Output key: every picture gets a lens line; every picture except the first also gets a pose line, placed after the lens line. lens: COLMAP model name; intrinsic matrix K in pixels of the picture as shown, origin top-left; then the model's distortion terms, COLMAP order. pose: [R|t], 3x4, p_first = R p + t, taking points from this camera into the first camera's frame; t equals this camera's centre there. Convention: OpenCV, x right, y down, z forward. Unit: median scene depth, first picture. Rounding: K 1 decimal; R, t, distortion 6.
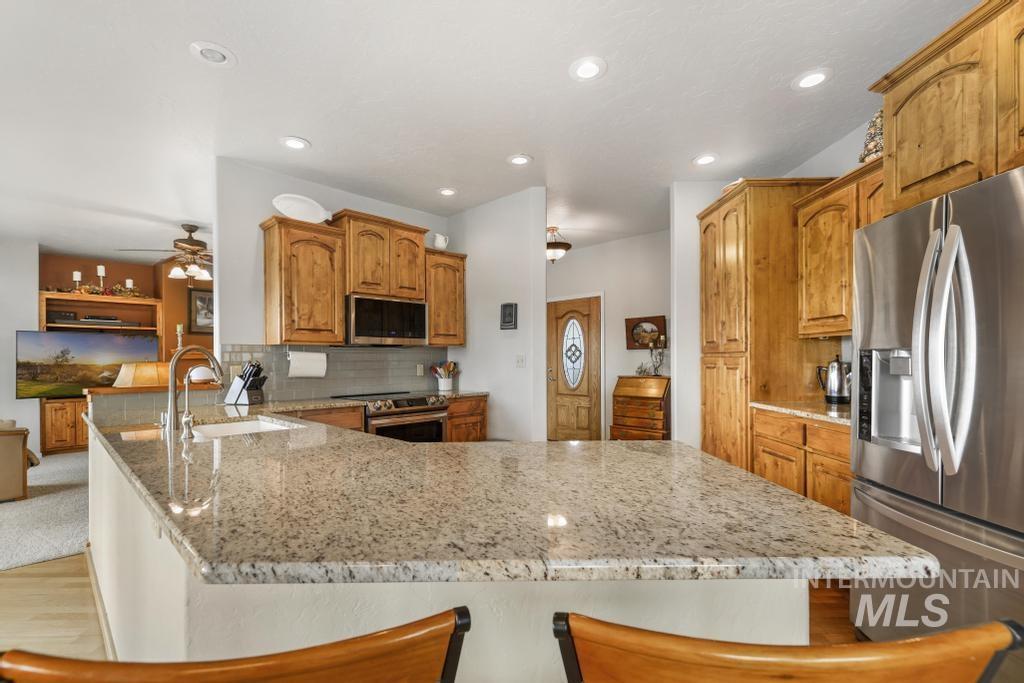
lens RADIAL K [[455.5, 0, 505.2], [0, 455.5, 361.0], [0, 0, 1]] dist [0.006175, 0.000099]
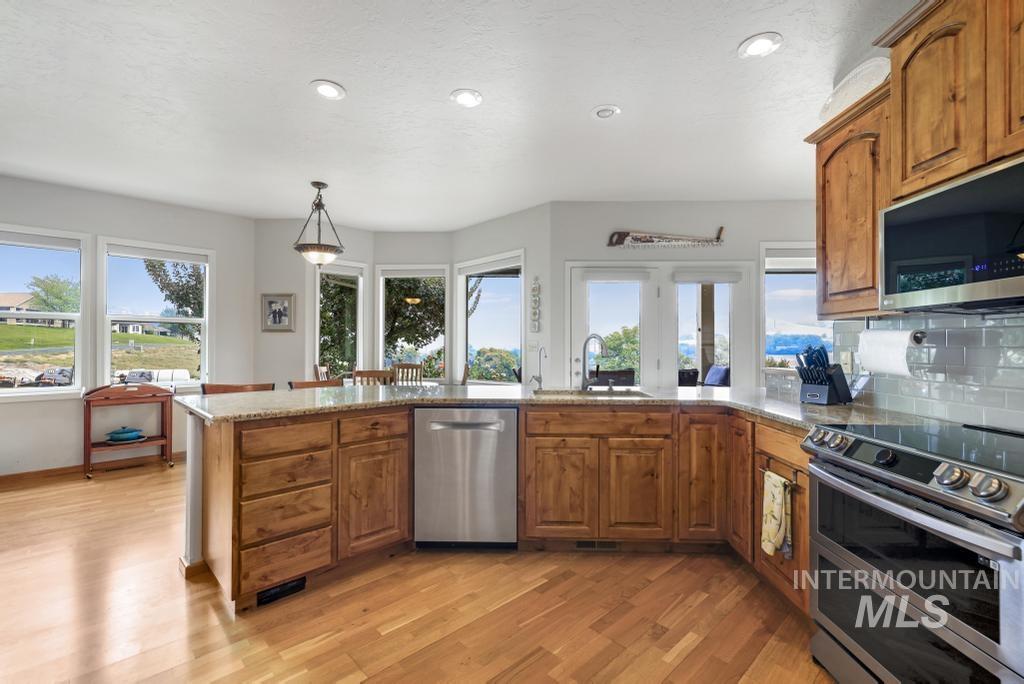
lens RADIAL K [[449.0, 0, 505.4], [0, 449.0, 354.8], [0, 0, 1]] dist [0.002894, 0.000169]
pose [[-0.734586, 0.021769, -0.678166, 0.308977], [0.001690, 0.999541, 0.030254, -0.005452], [0.678513, 0.021078, -0.734286, 1.159789]]
